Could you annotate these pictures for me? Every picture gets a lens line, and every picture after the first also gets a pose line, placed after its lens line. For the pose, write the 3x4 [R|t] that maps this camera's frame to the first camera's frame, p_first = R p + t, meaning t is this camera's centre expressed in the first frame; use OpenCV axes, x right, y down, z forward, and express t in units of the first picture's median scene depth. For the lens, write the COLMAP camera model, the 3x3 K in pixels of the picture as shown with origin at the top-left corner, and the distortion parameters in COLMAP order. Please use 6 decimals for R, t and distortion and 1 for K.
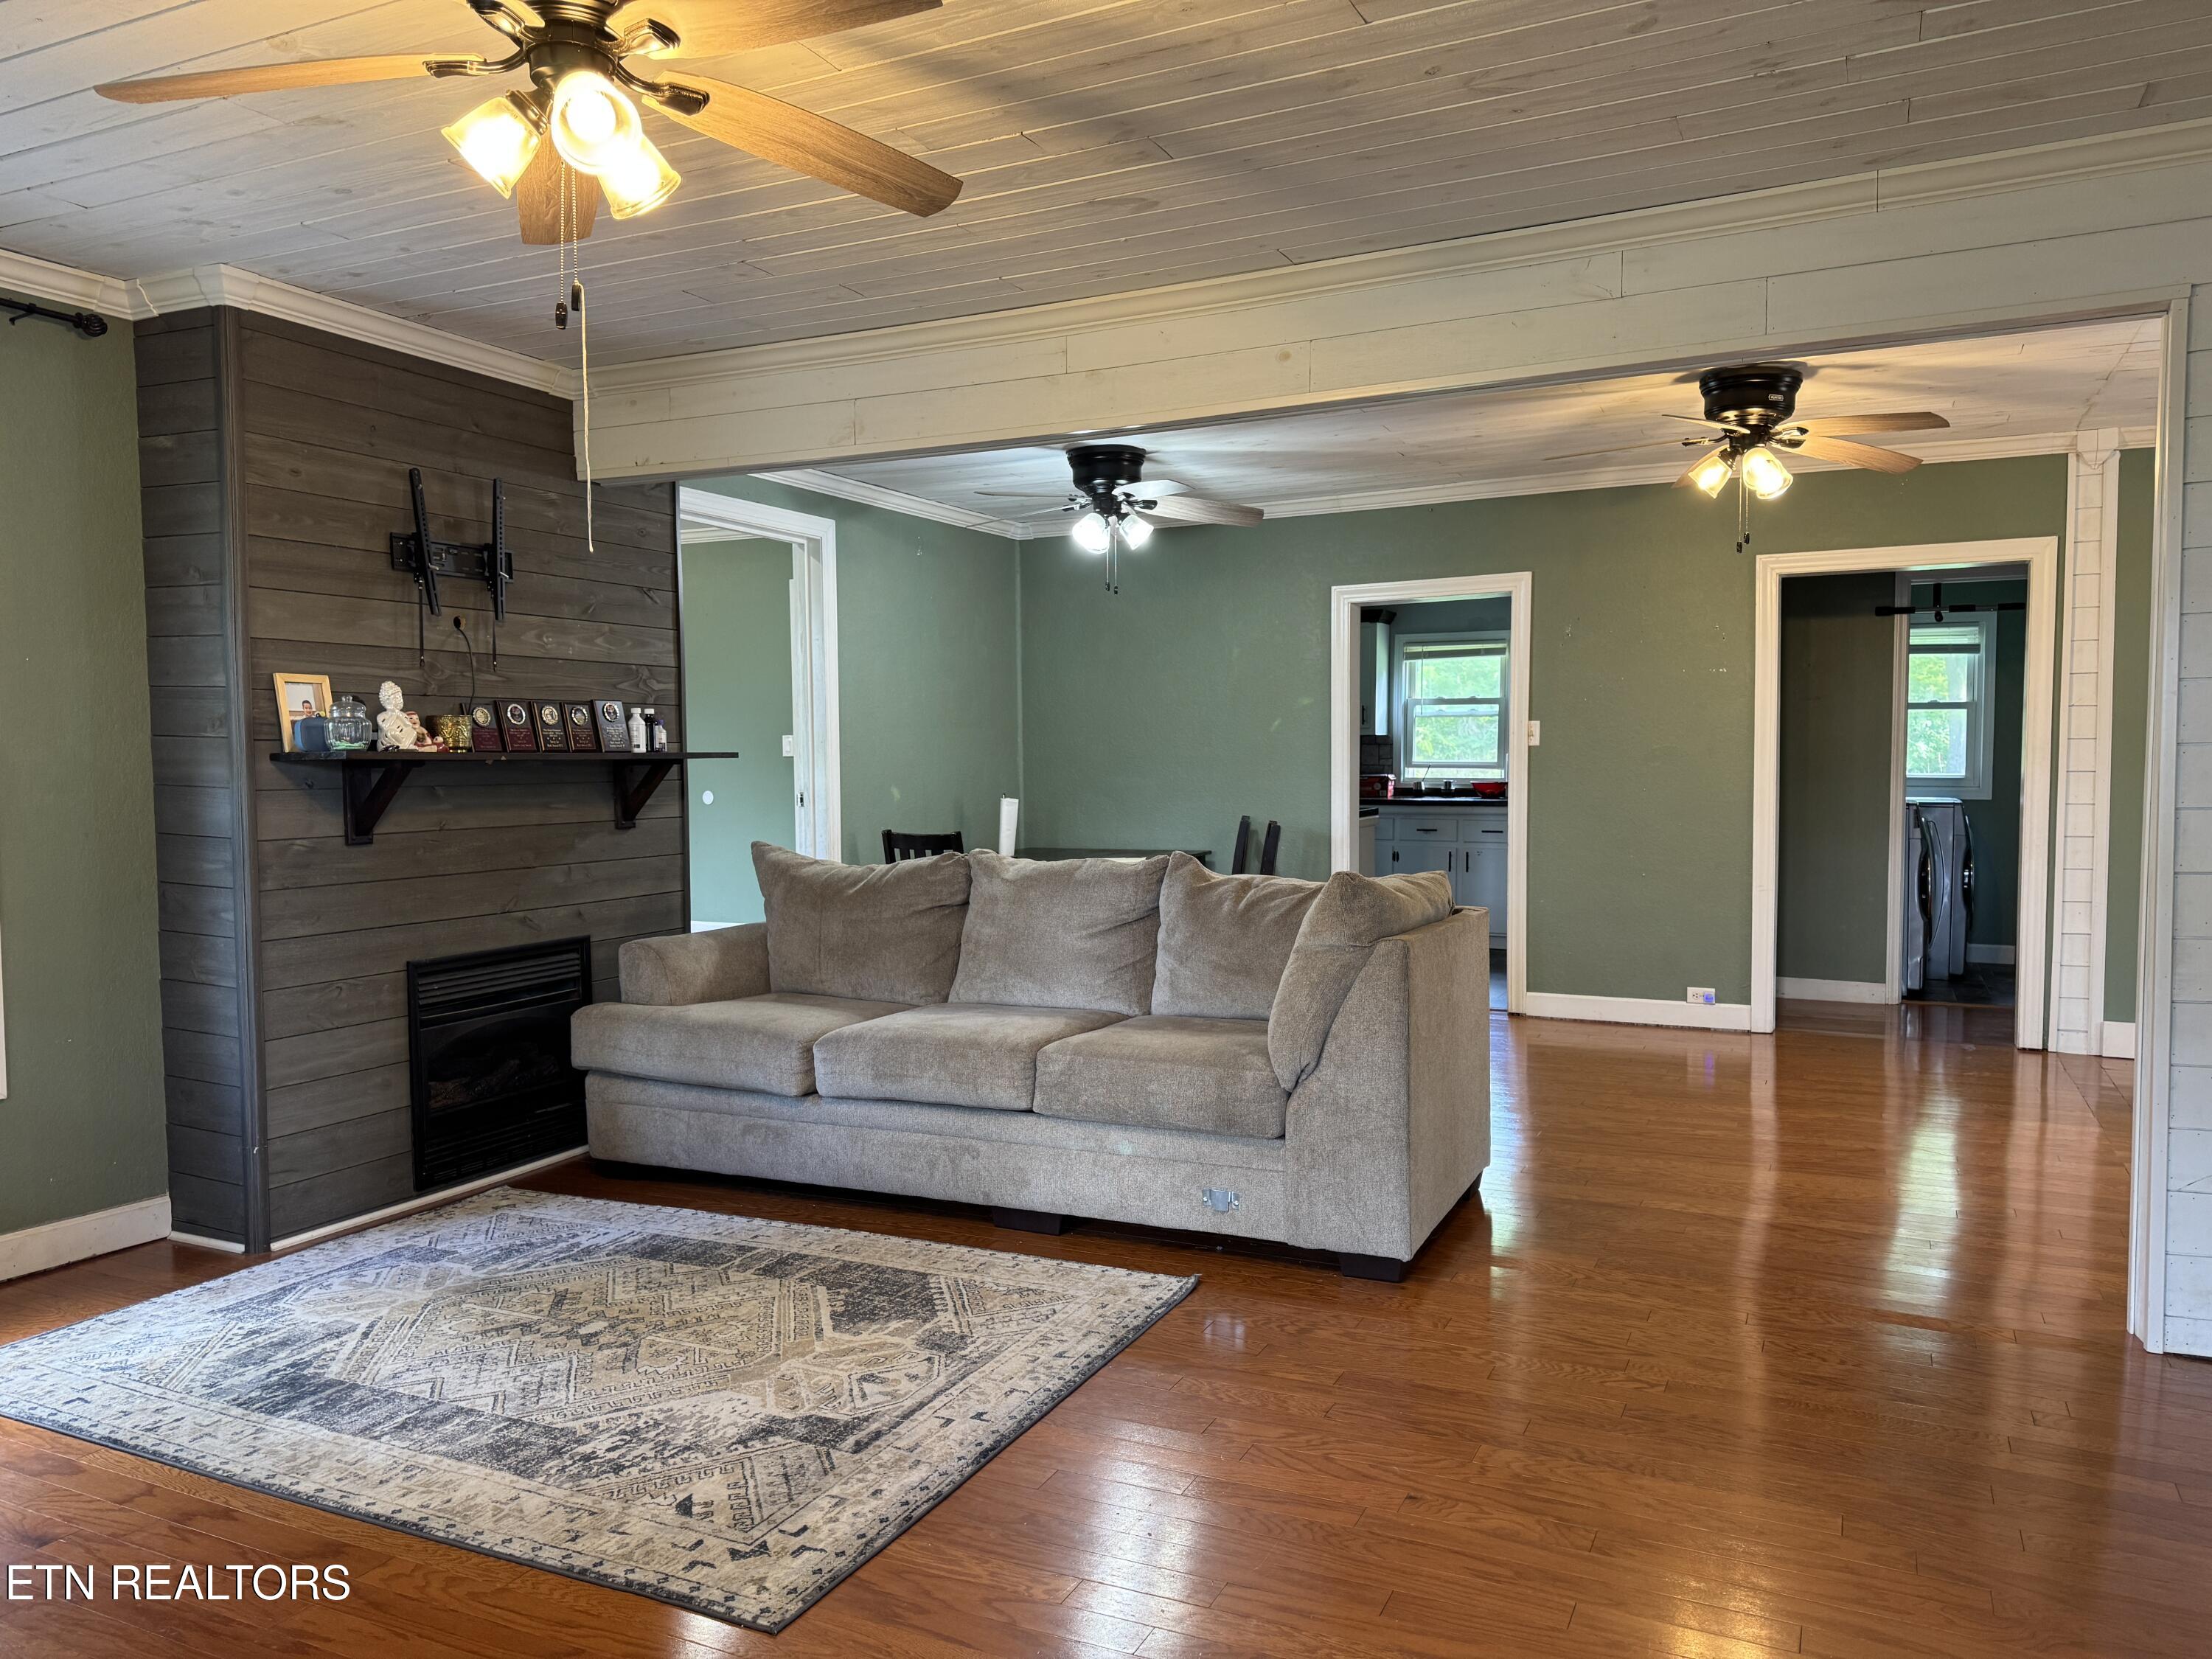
lens RADIAL K [[1558.2, 0, 1172.5], [0, 1558.2, 820.3], [0, 0, 1]] dist [0.049380, -0.038885]
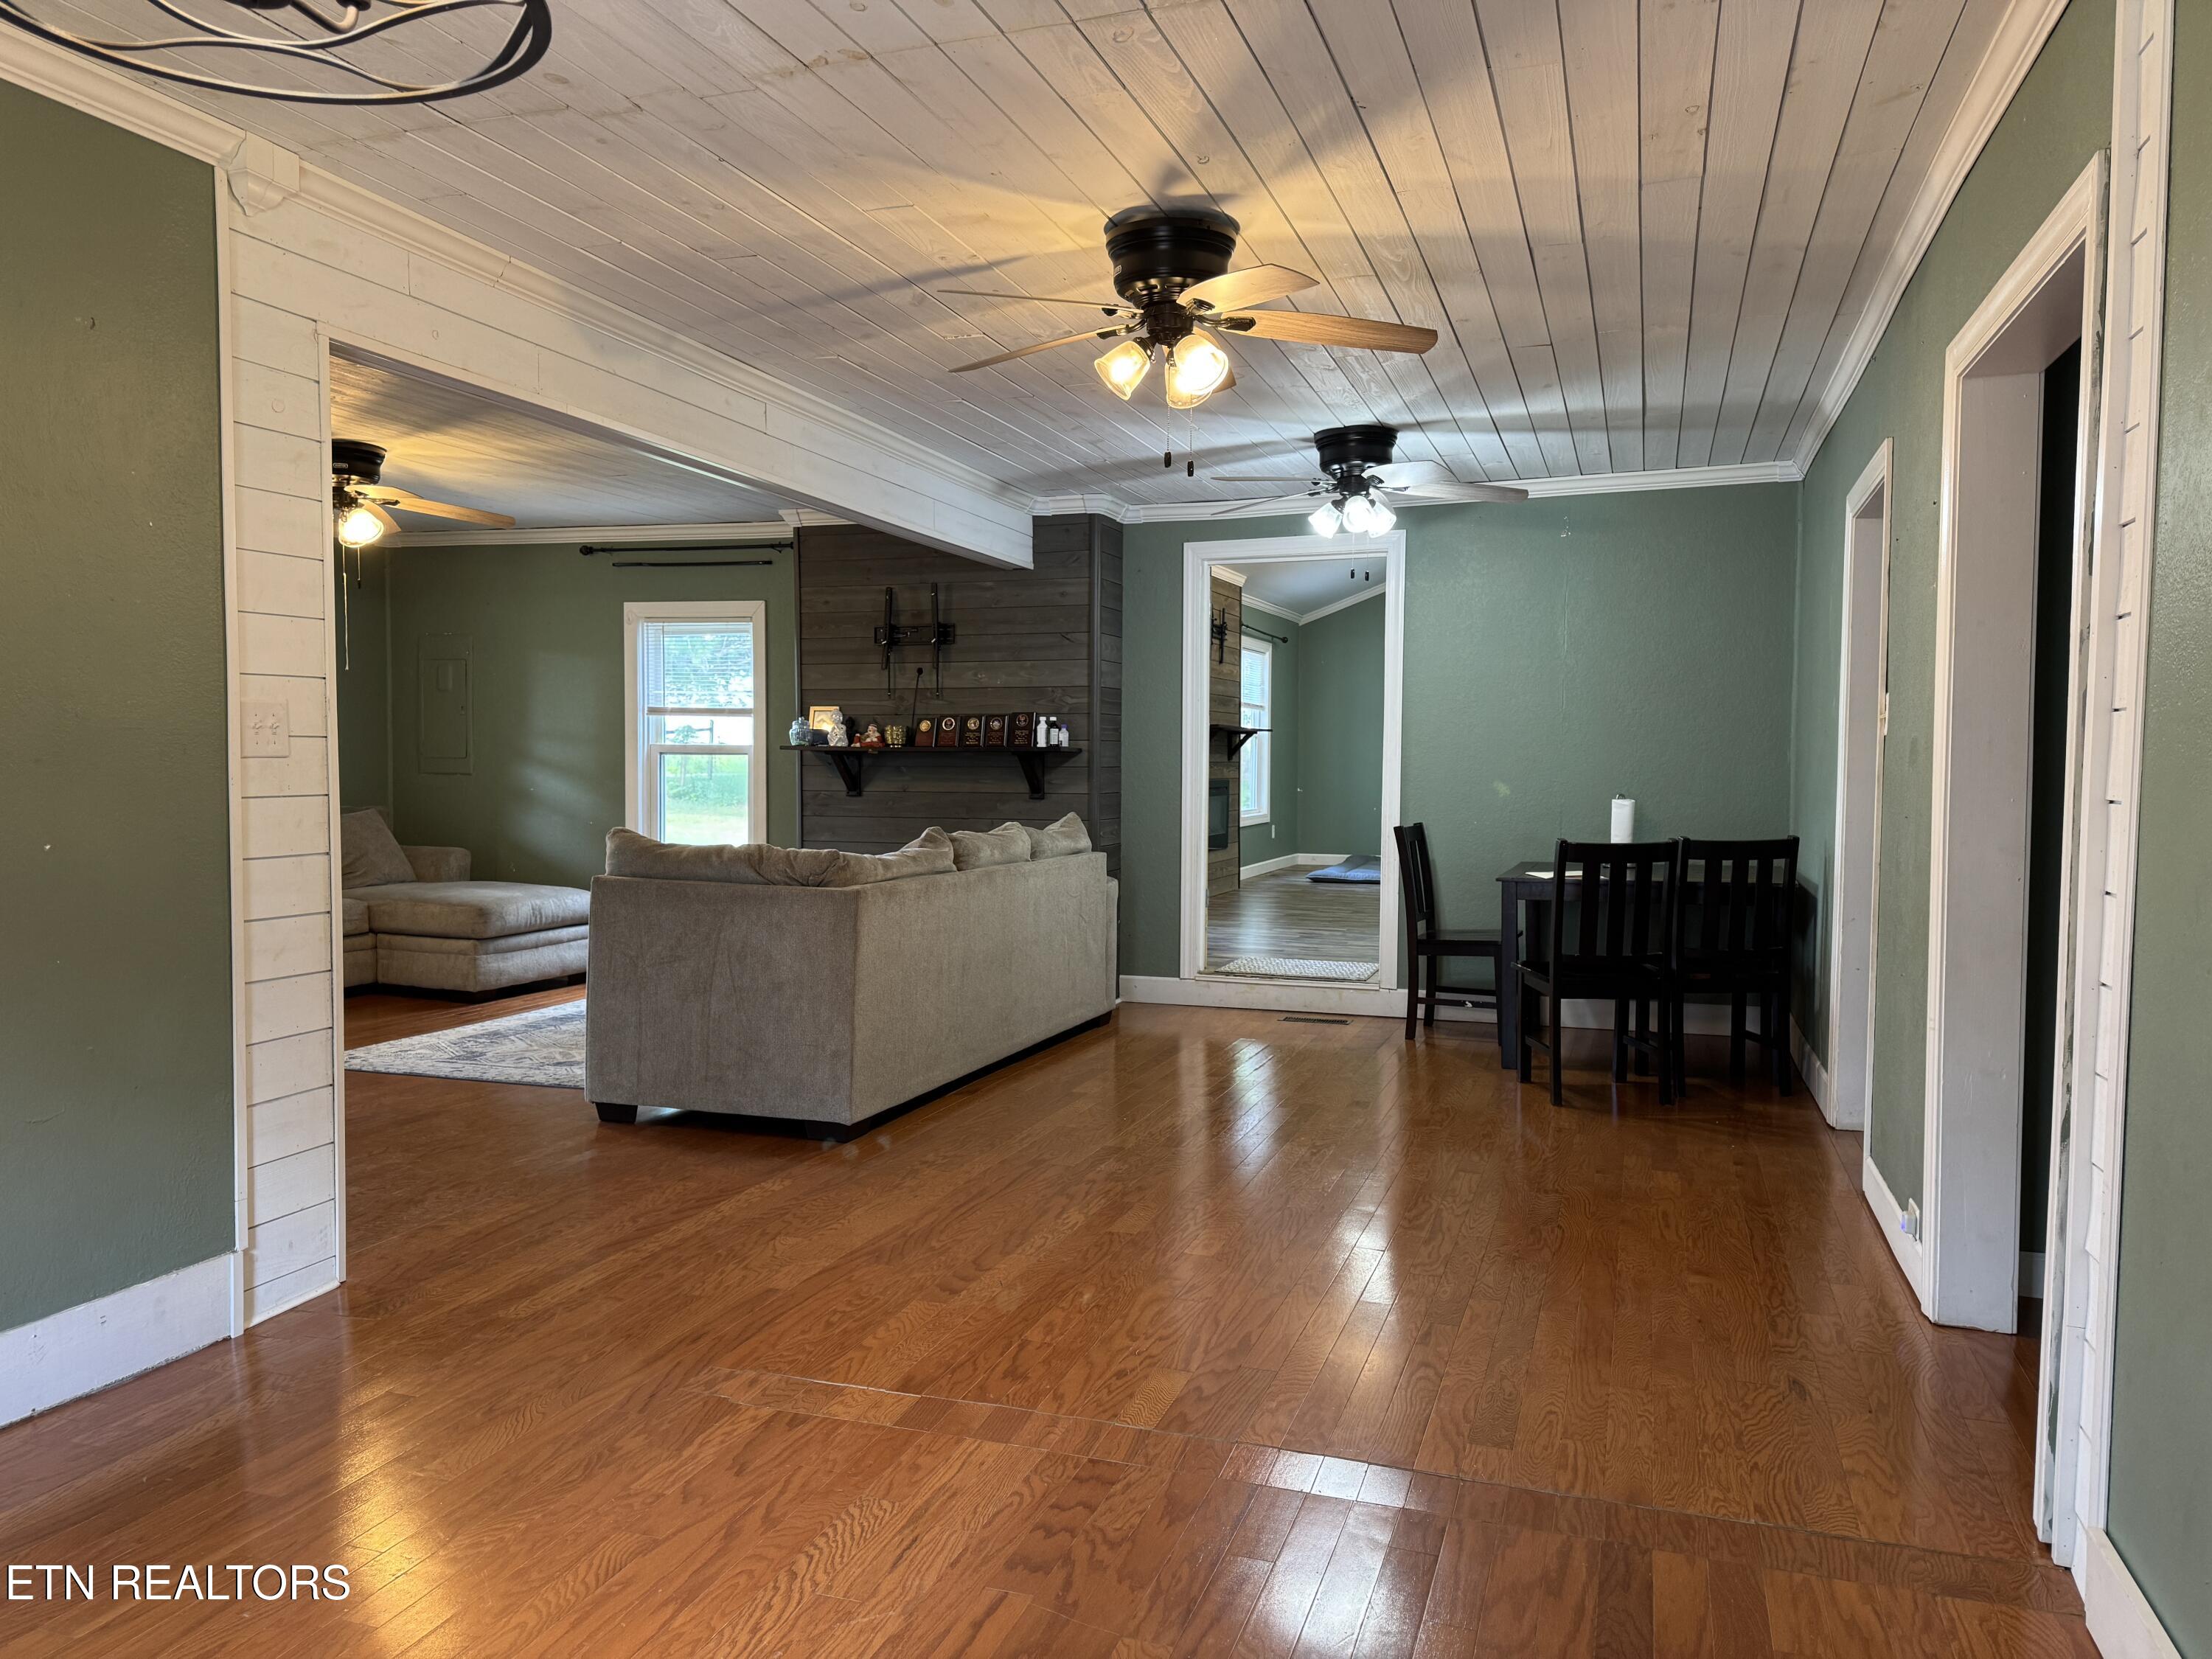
lens RADIAL K [[1558.2, 0, 1087.1], [0, 1558.2, 829.5], [0, 0, 1]] dist [0.049380, -0.038885]
pose [[0.095781, 0.052092, -0.994038, 1.069633], [-0.045130, 0.997830, 0.047942, -0.036865], [0.994379, 0.040269, 0.097924, 0.869080]]
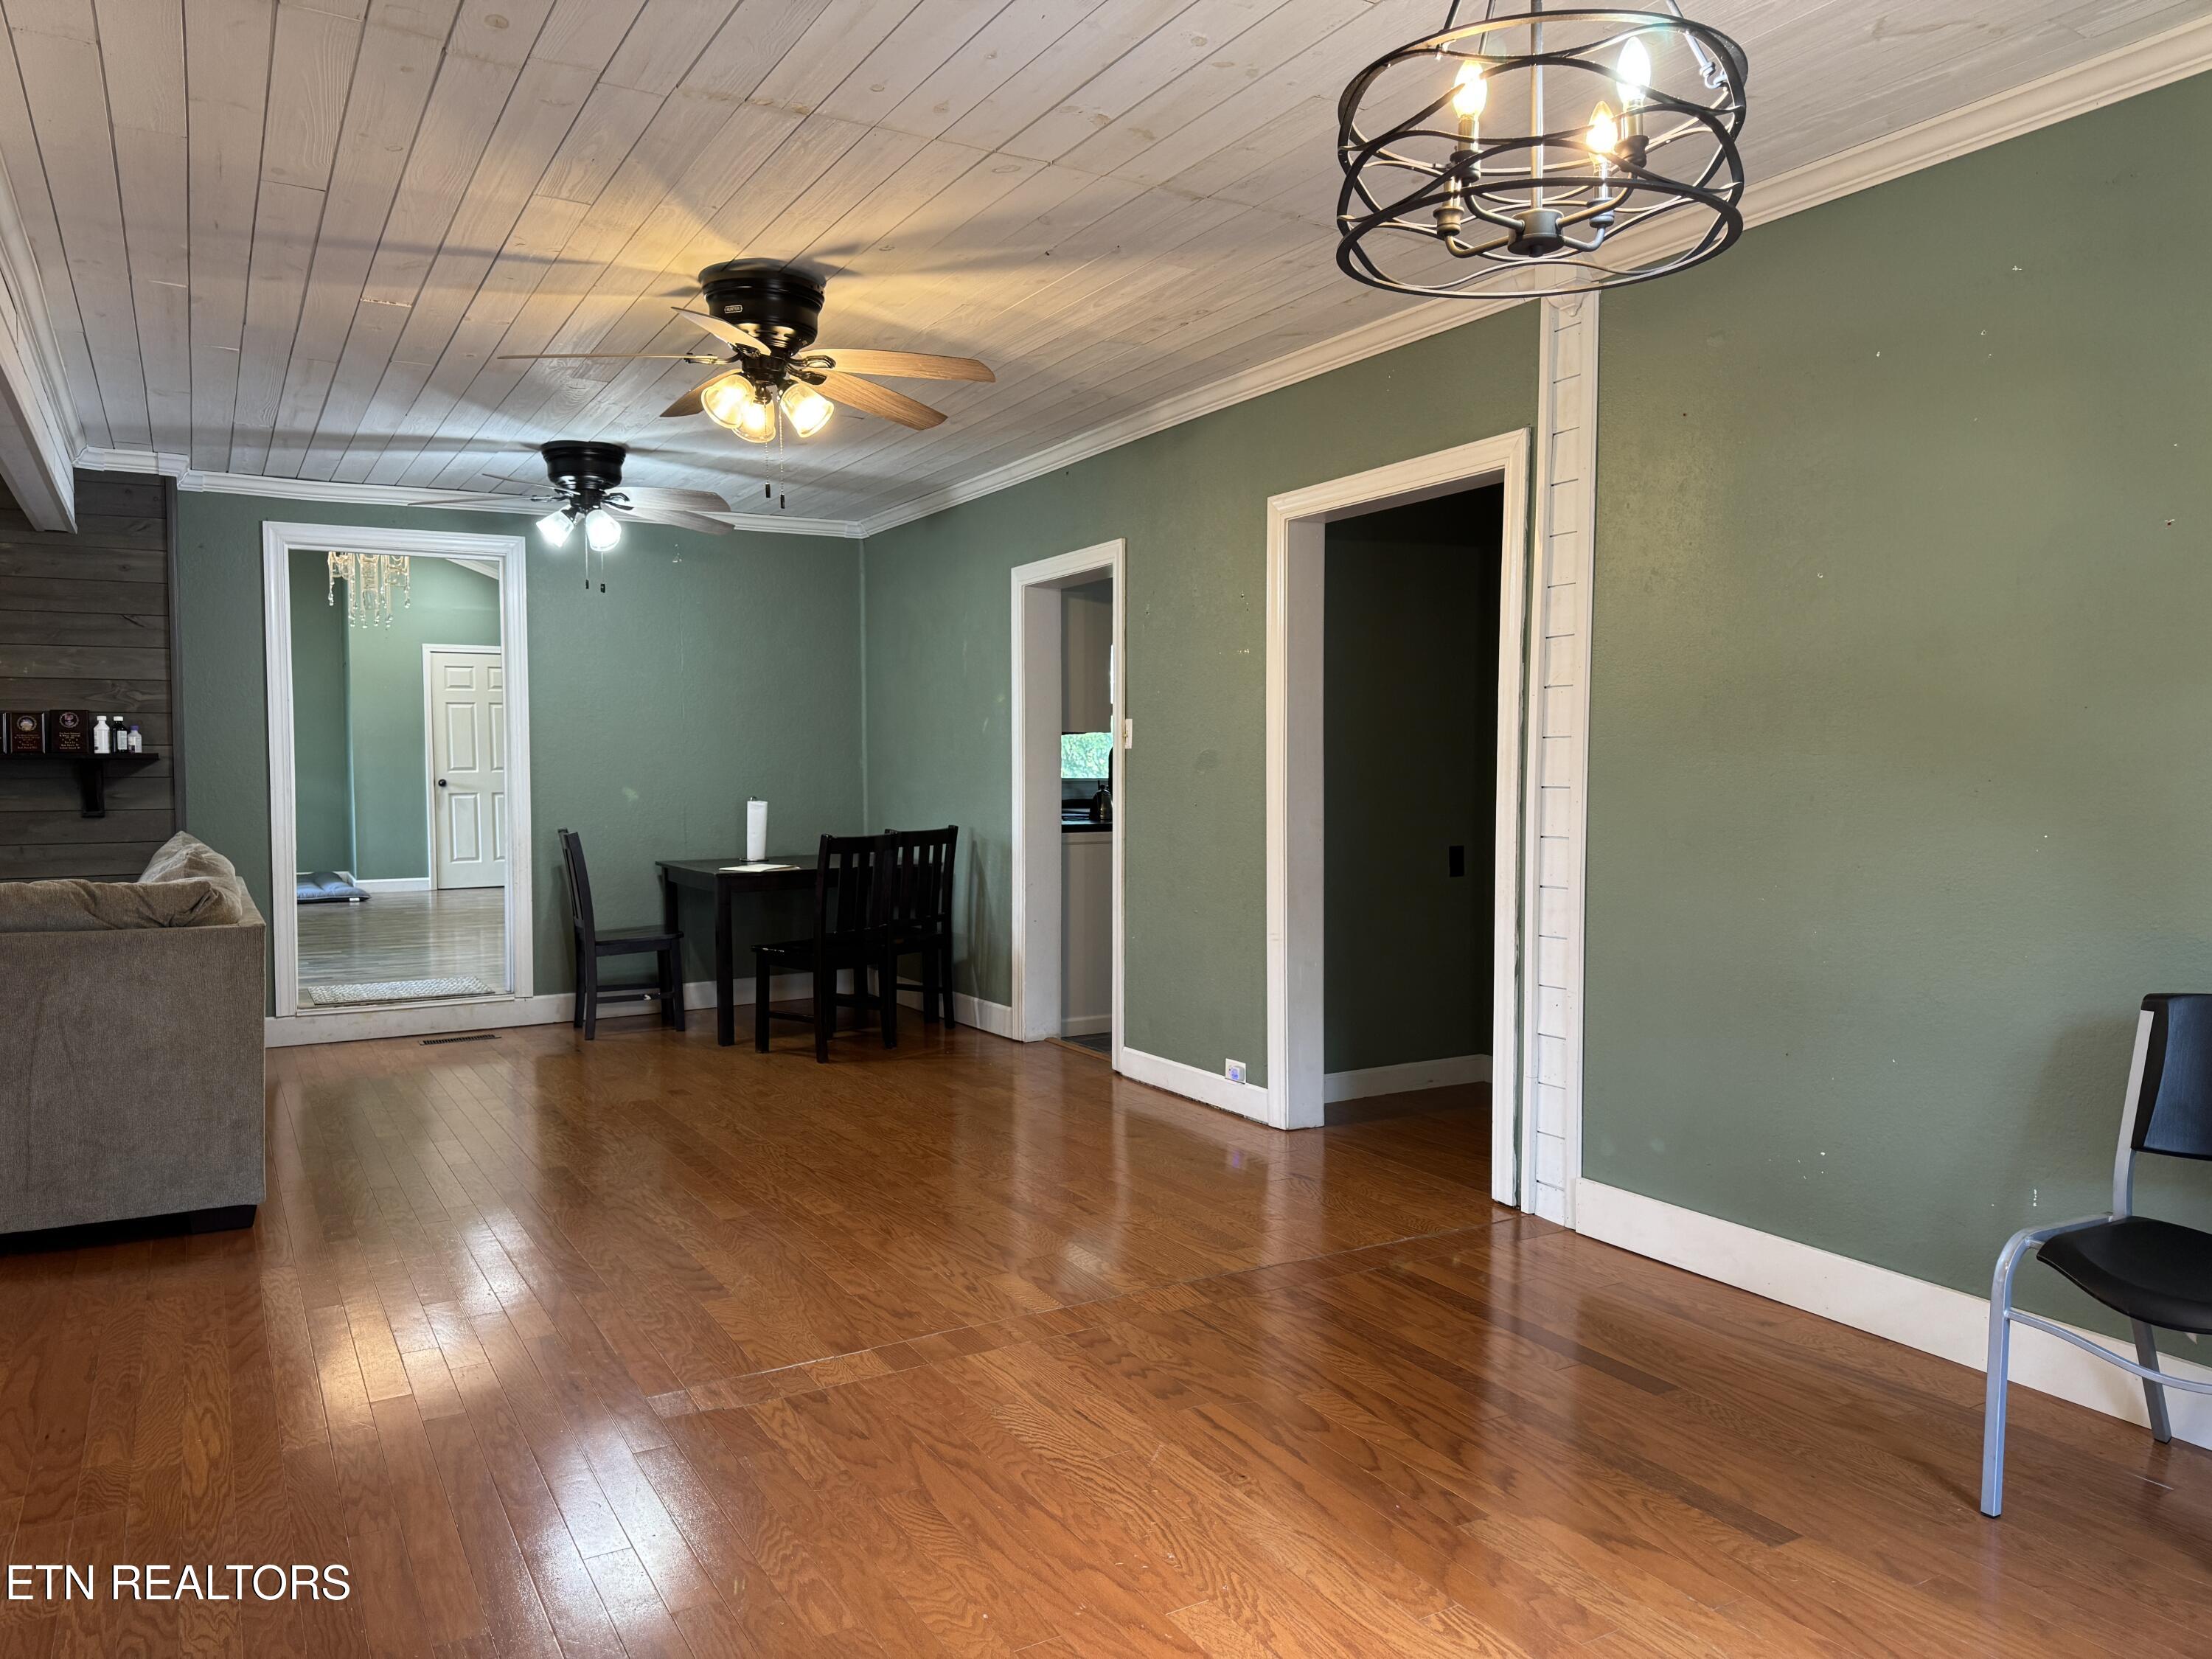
lens RADIAL K [[1558.2, 0, 1127.2], [0, 1558.2, 832.2], [0, 0, 1]] dist [0.049380, -0.038885]
pose [[0.822252, 0.029643, -0.568351, 0.947359], [-0.026797, 0.999552, 0.013366, -0.019615], [0.568492, 0.004239, 0.822678, 0.437975]]
